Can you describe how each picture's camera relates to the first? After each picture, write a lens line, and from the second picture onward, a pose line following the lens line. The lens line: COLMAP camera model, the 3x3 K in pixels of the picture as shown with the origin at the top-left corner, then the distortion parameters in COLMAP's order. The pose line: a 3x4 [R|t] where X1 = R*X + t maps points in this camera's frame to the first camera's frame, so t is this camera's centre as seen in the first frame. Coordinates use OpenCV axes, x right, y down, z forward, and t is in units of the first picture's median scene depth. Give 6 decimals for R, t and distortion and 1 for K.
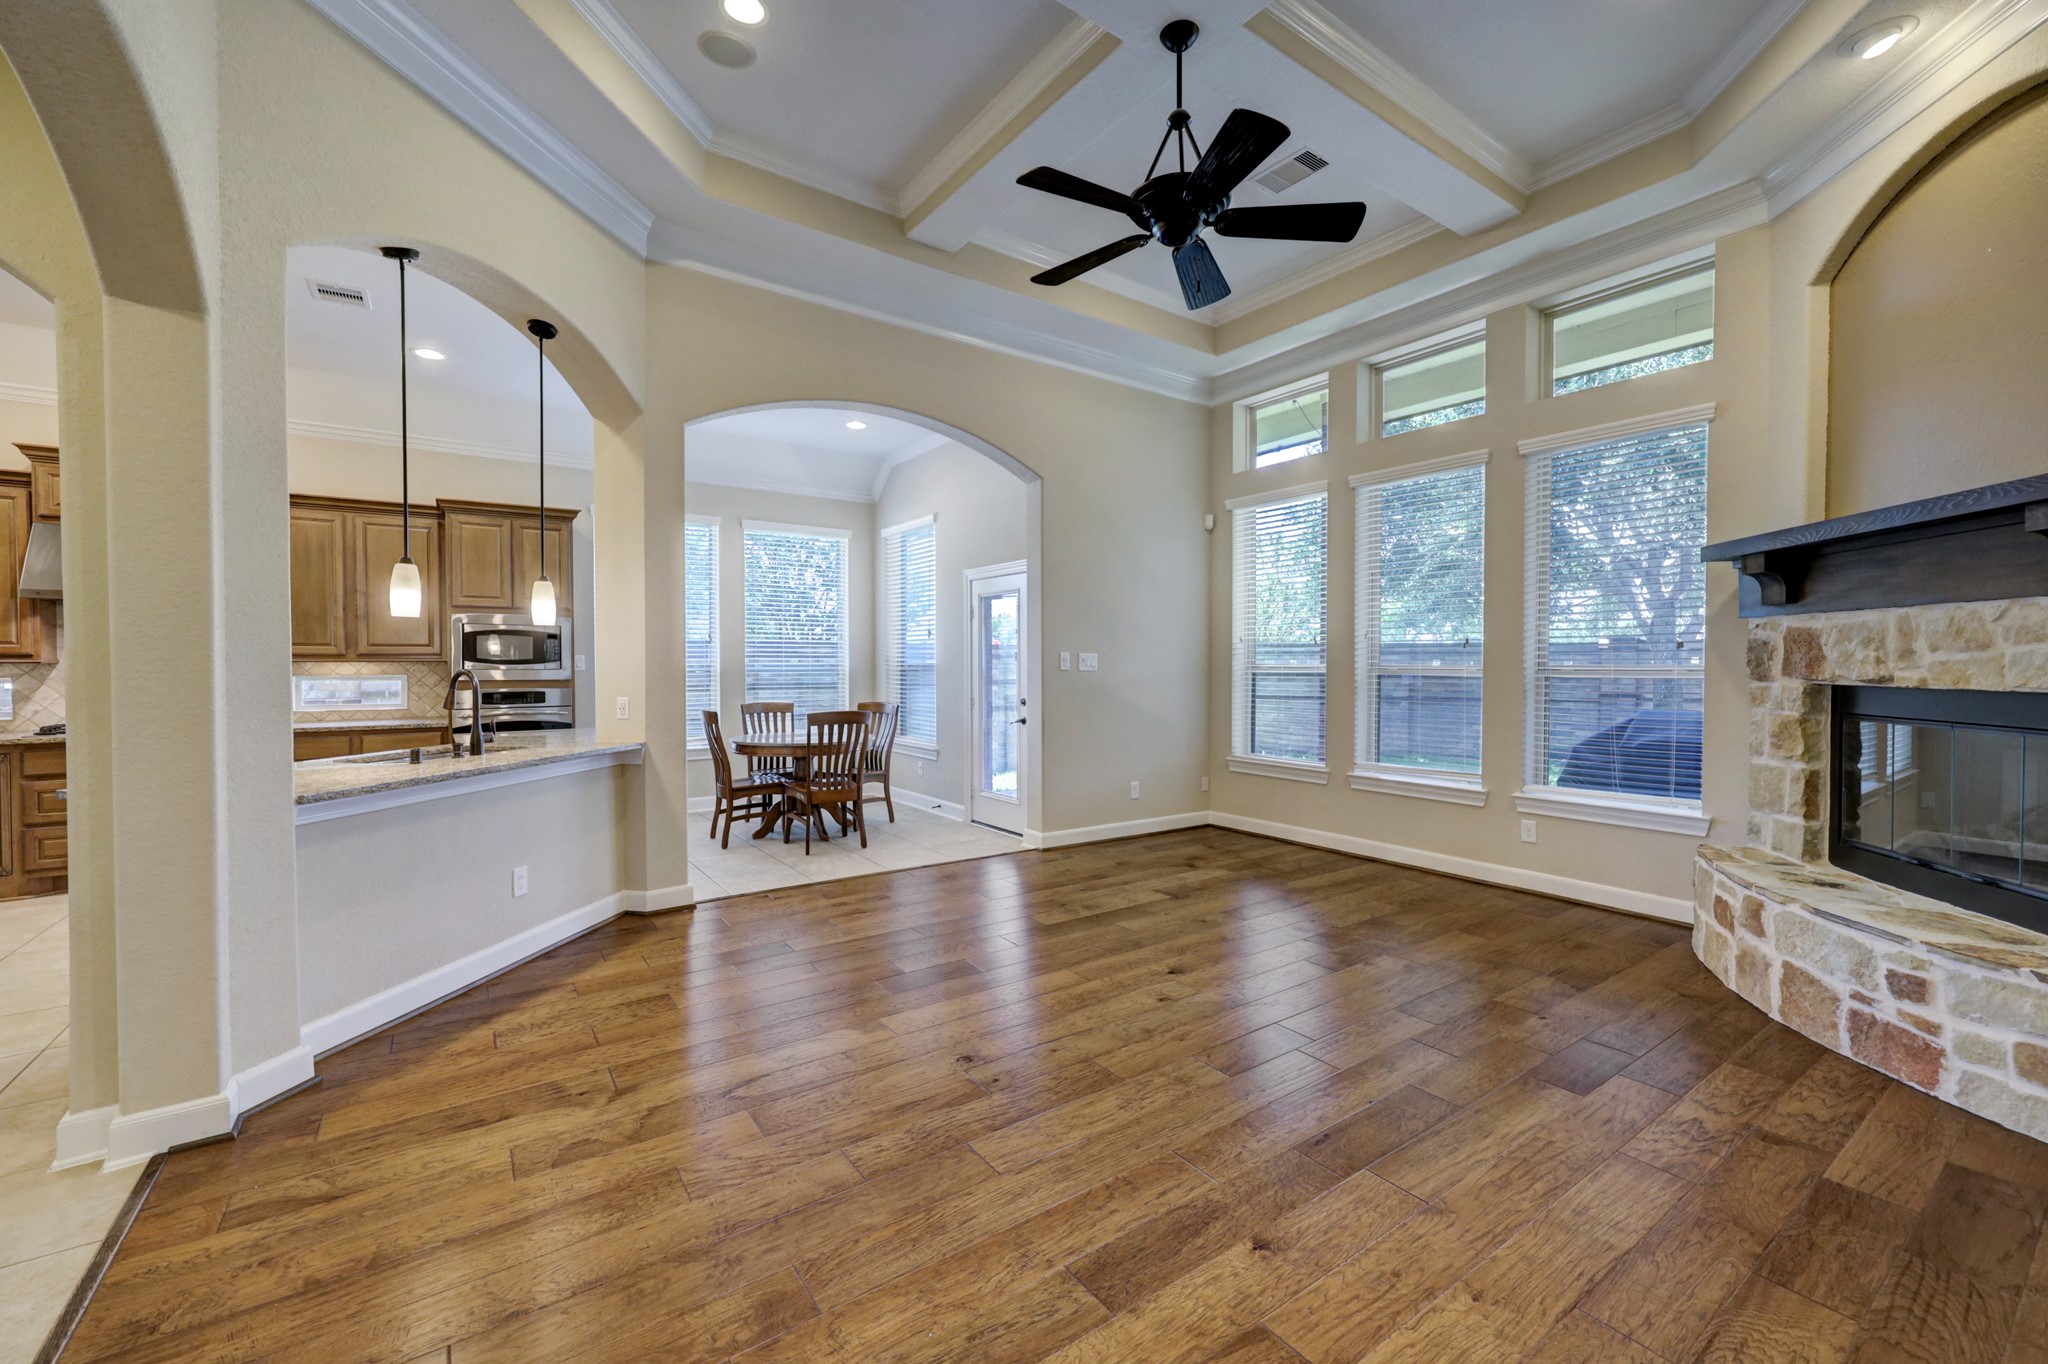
lens RADIAL K [[831.2, 0, 1020.5], [0, 831.2, 675.8], [0, 0, 1]] dist [-0.000824, -0.000078]
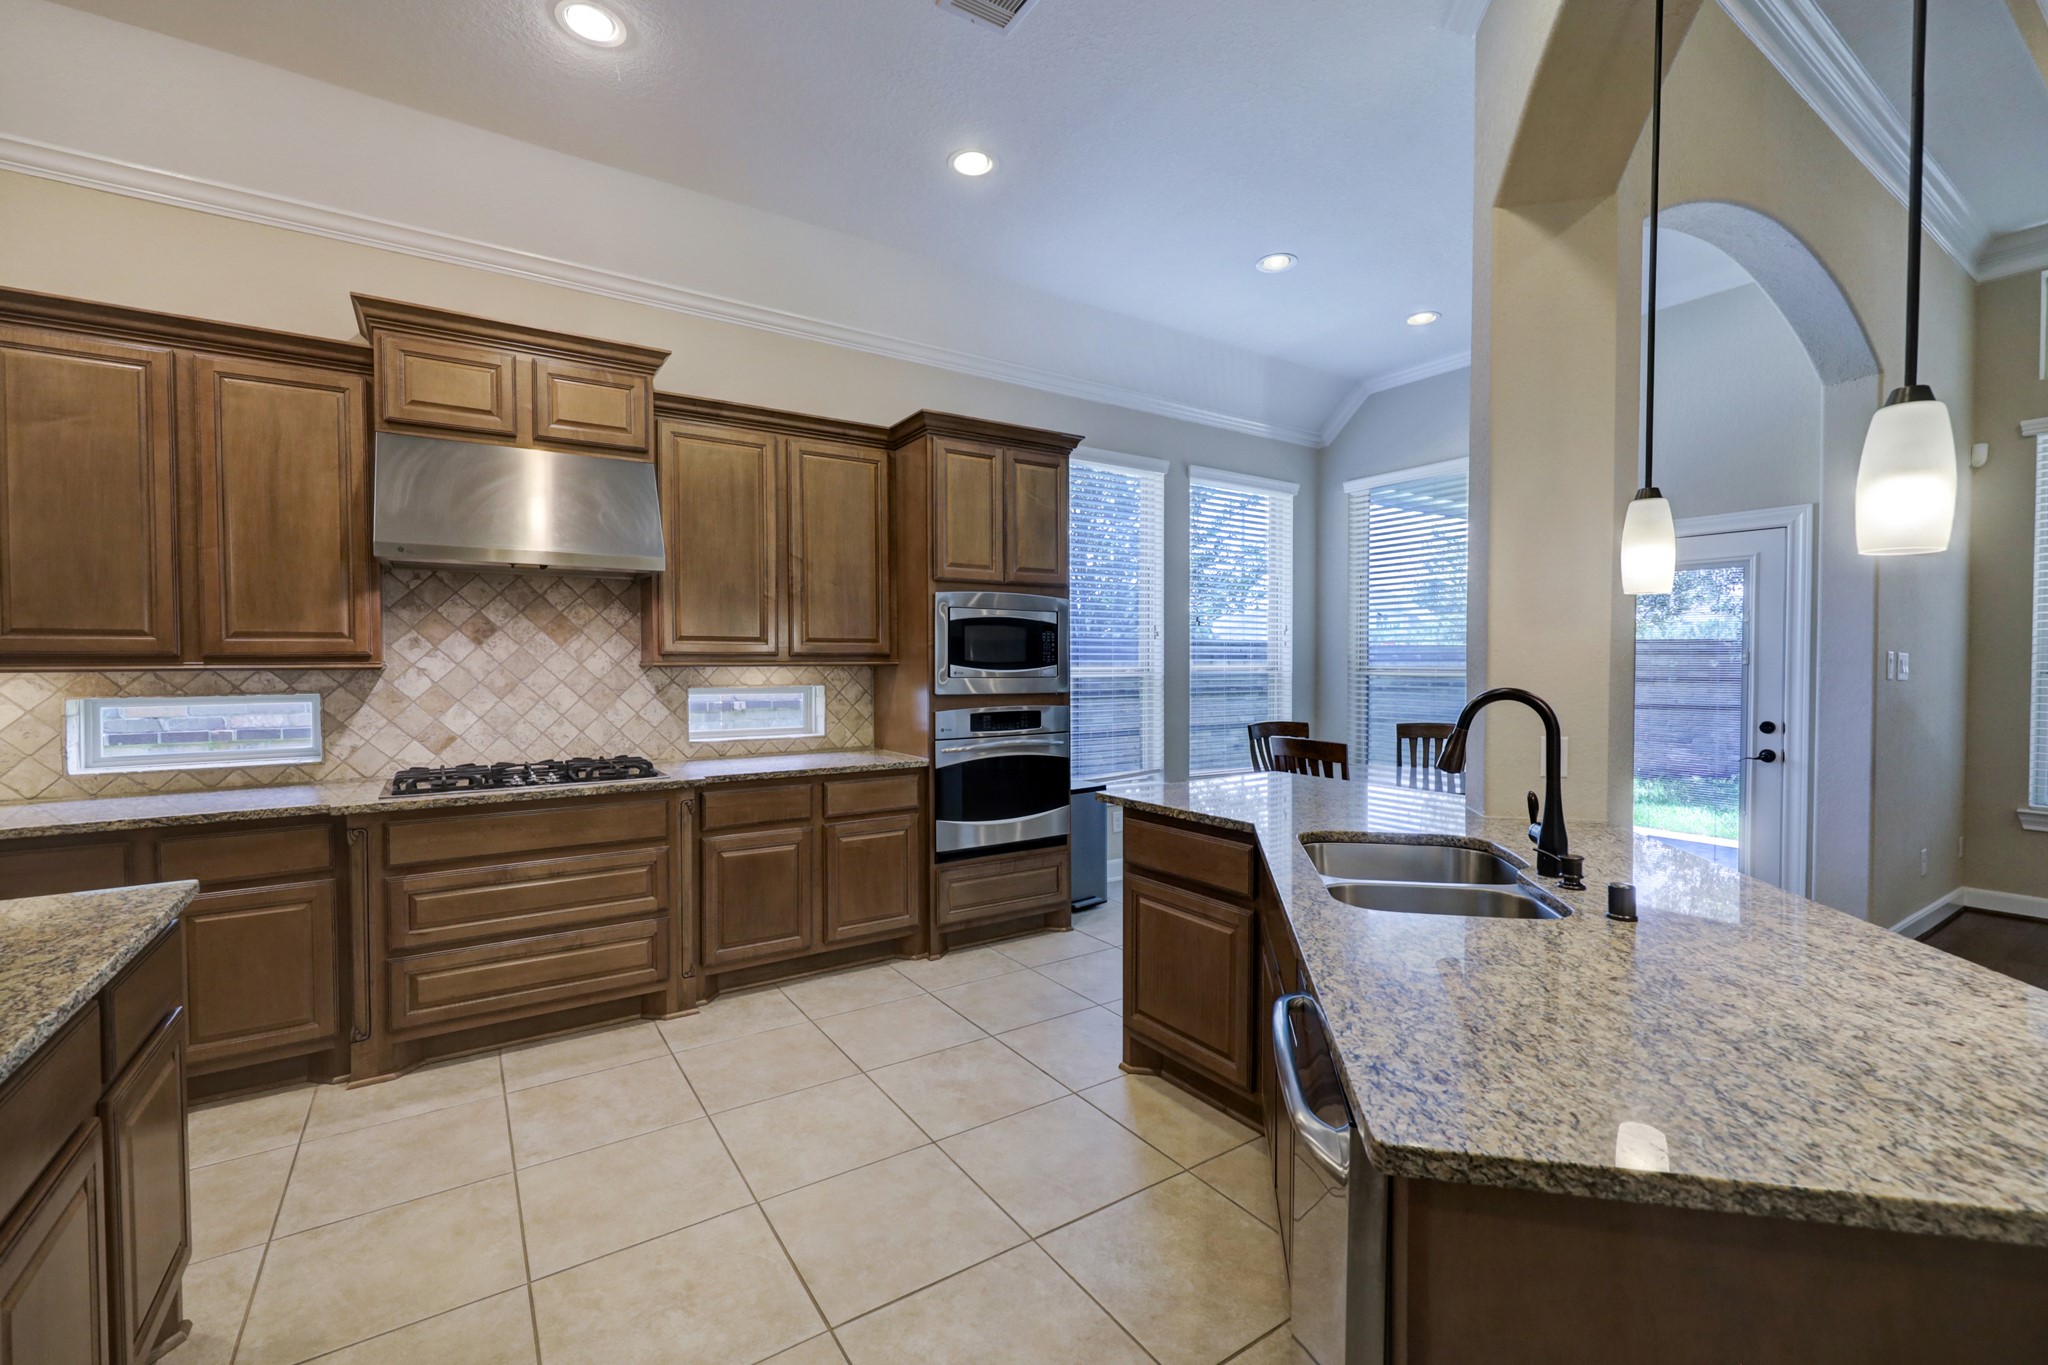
lens RADIAL K [[867.4, 0, 1024.6], [0, 867.4, 679.9], [0, 0, 1]] dist [0.000905, 0.000086]
pose [[0.999785, 0.000331, -0.020733, -0.707059], [-0.000218, 0.999985, 0.005457, -0.011365], [0.020735, -0.005452, 0.999770, 0.386260]]
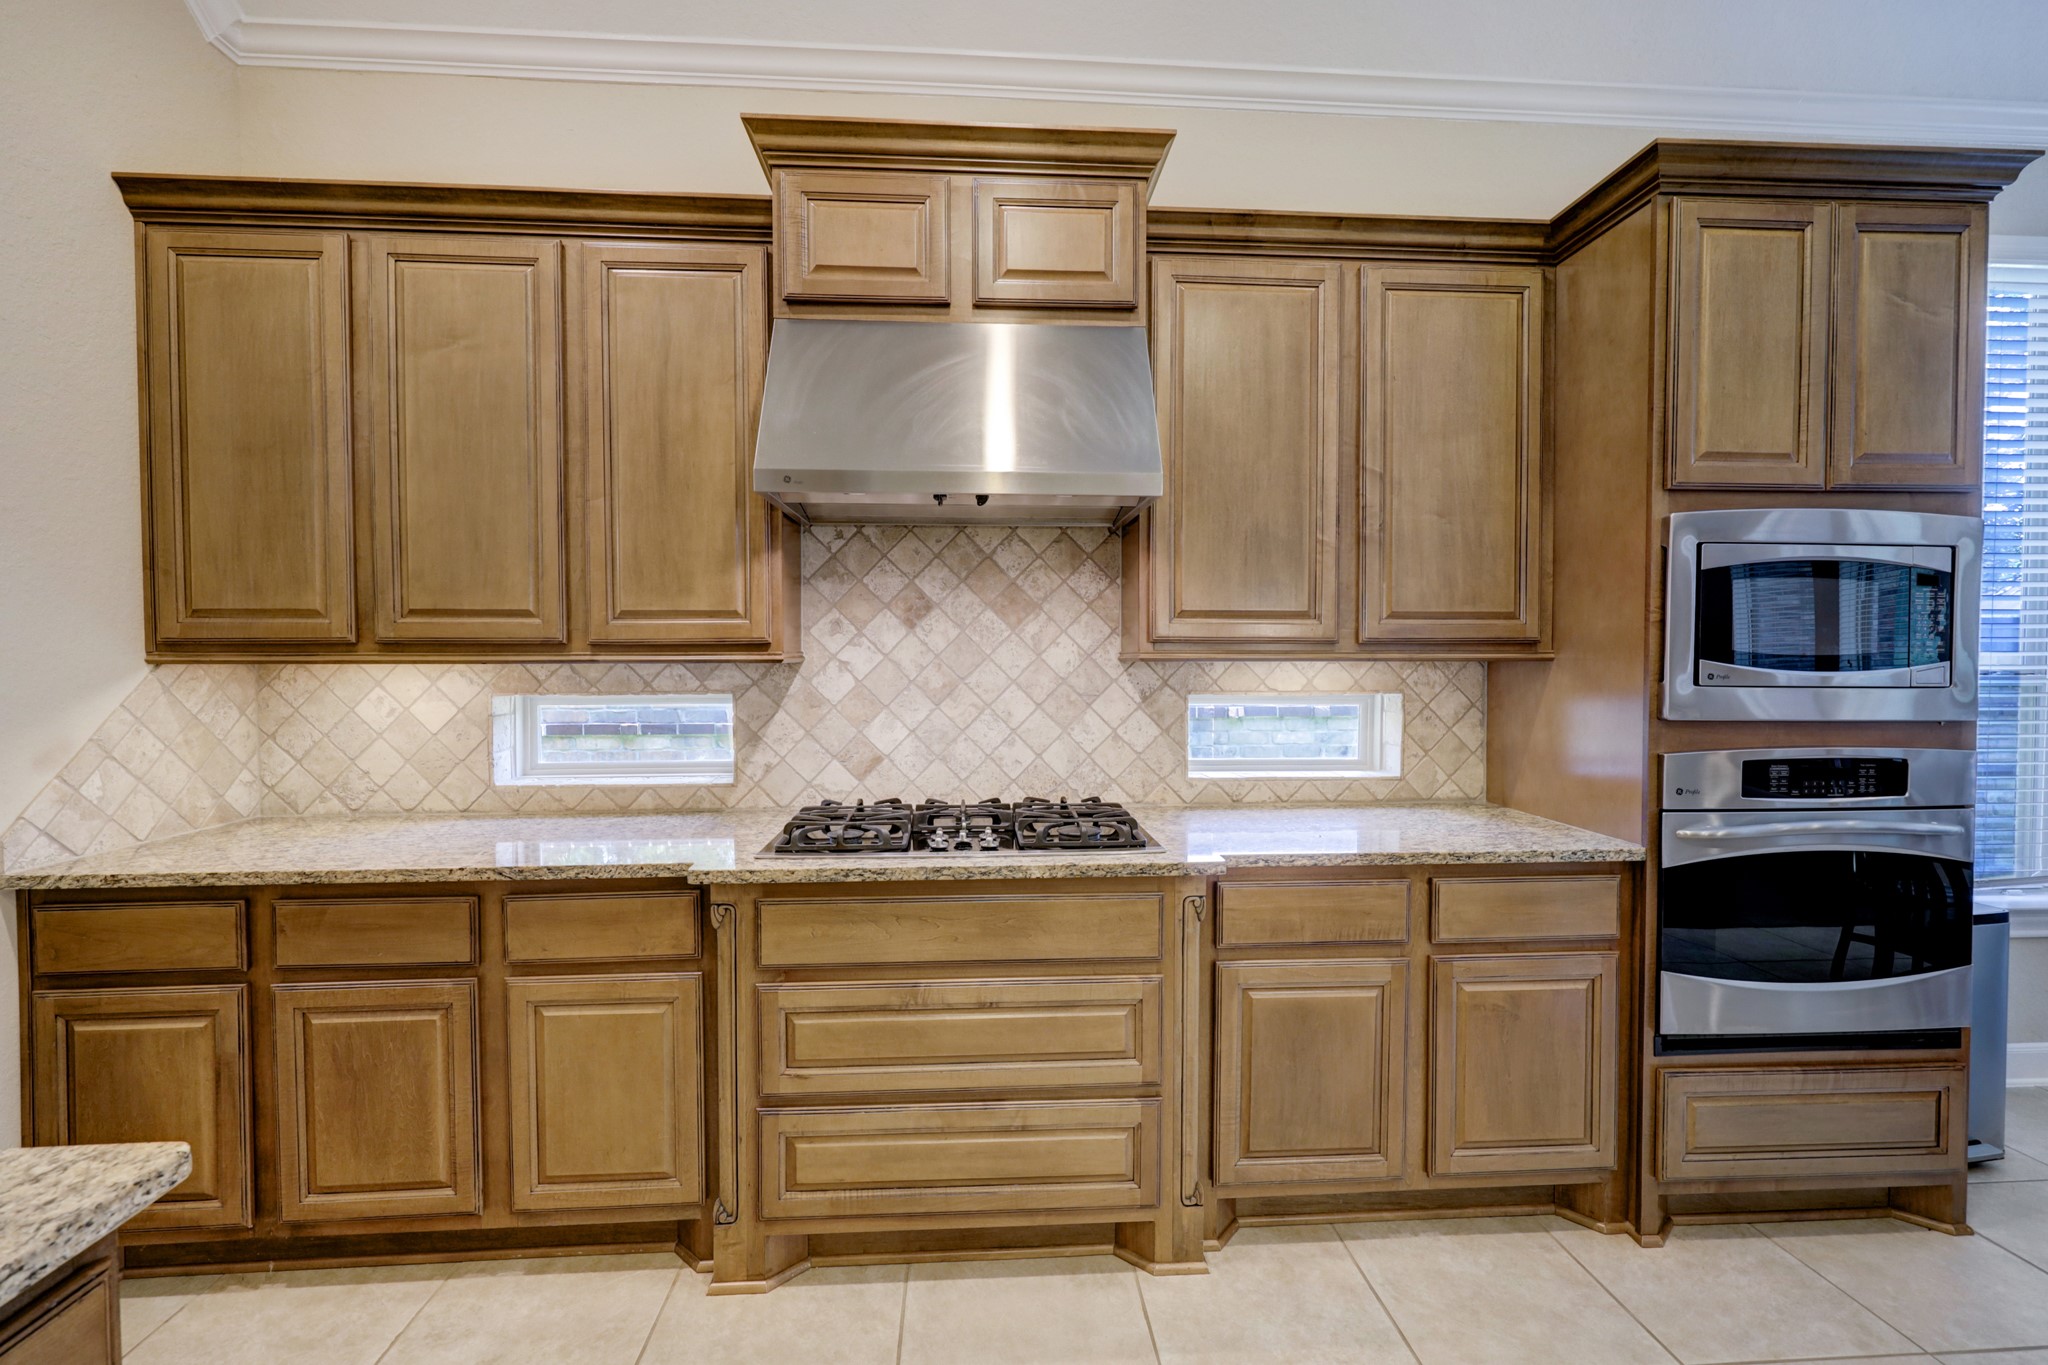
lens RADIAL K [[867.4, 0, 1024.6], [0, 867.4, 679.9], [0, 0, 1]] dist [0.000905, 0.000086]
pose [[0.857174, 0.016803, -0.514753, -0.851987], [-0.010750, 0.999834, 0.014736, -0.014446], [0.514915, -0.007098, 0.857212, 0.688941]]
